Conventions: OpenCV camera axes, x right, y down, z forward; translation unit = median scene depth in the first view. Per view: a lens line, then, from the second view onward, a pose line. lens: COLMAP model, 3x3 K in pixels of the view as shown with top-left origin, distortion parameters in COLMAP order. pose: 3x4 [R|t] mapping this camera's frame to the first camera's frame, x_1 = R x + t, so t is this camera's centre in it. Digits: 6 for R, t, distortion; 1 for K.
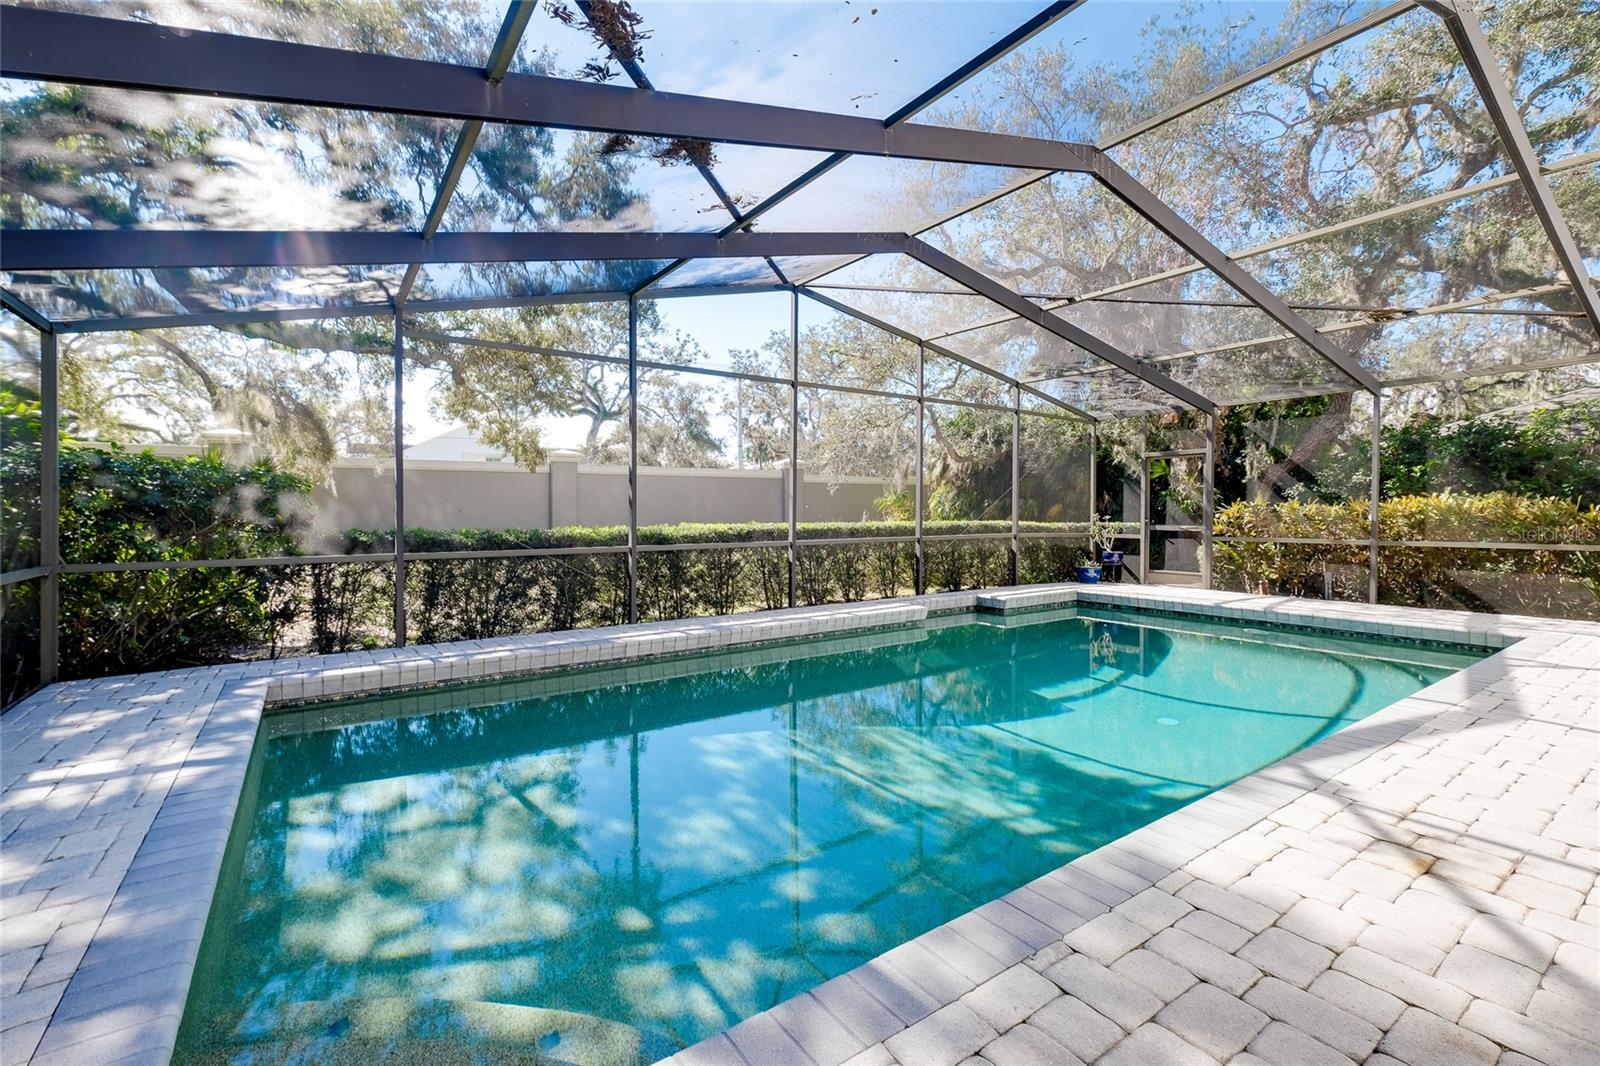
lens RADIAL K [[699.3, 0, 800.2], [0, 699.3, 524.1], [0, 0, 1]] dist [0.000846, 0.000035]
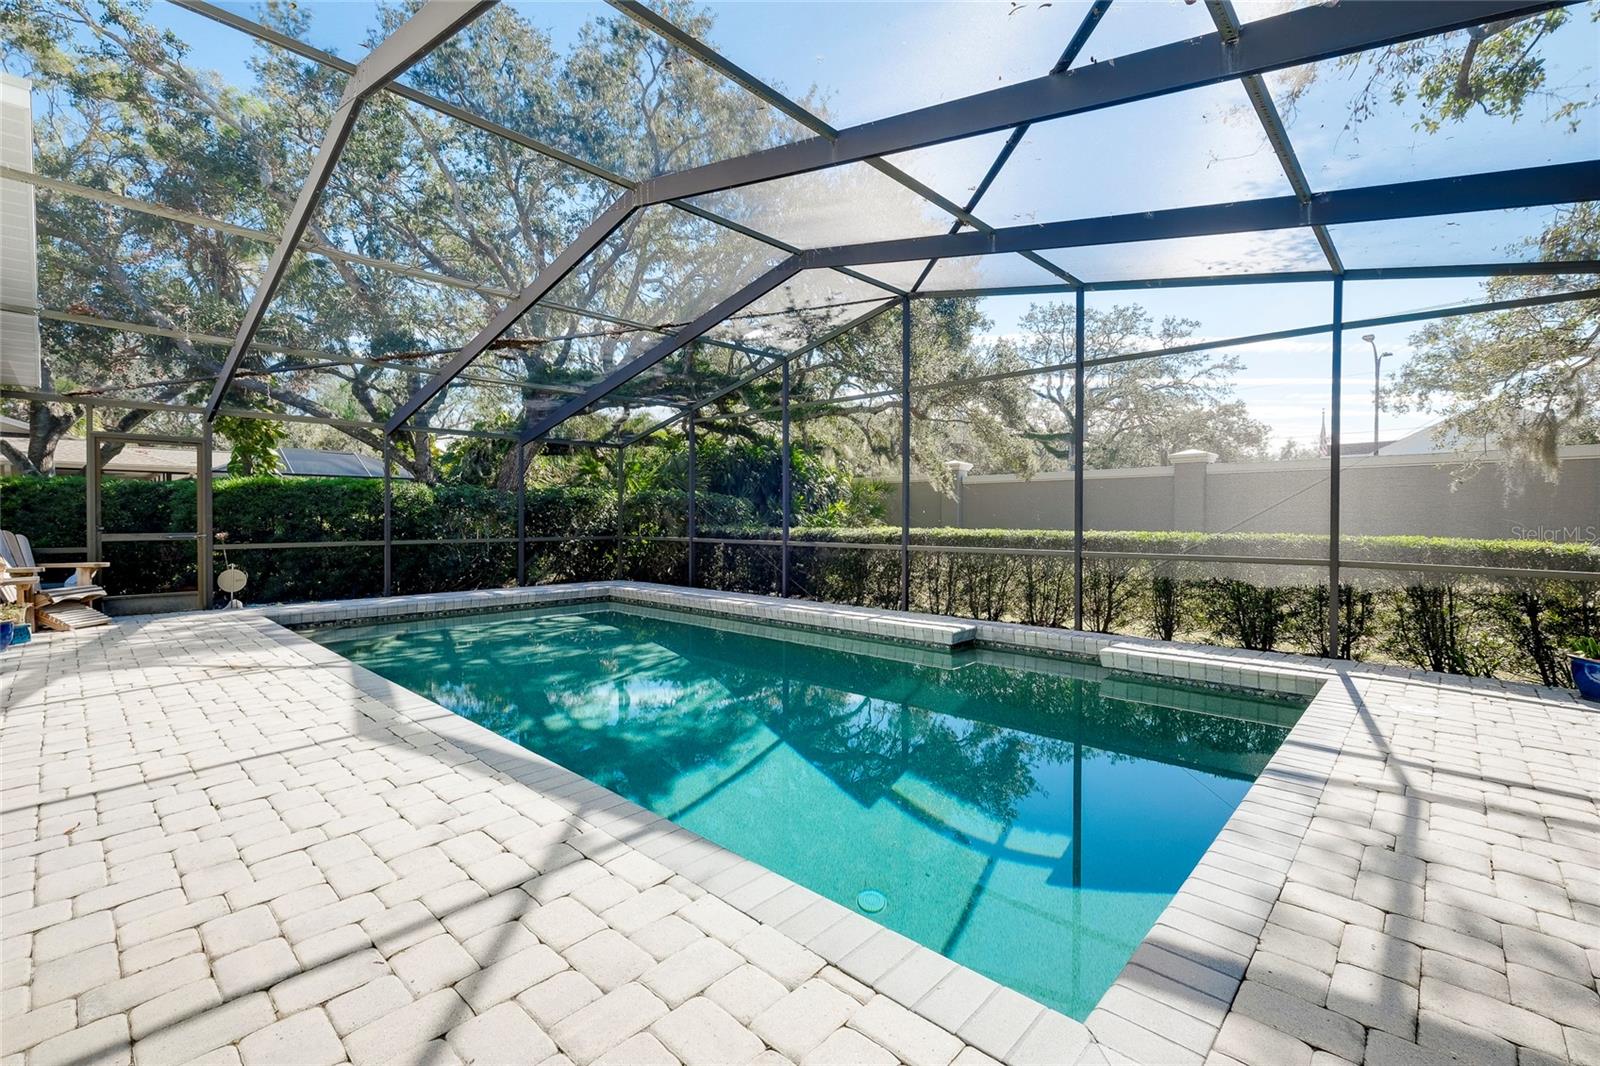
lens RADIAL K [[699.3, 0, 806.0], [0, 699.3, 524.8], [0, 0, 1]] dist [0.000846, 0.000035]
pose [[0.217909, 0.015435, -0.975847, 0.752891], [-0.018870, 0.999755, 0.011600, -0.012780], [0.975787, 0.015886, 0.218147, 0.495555]]
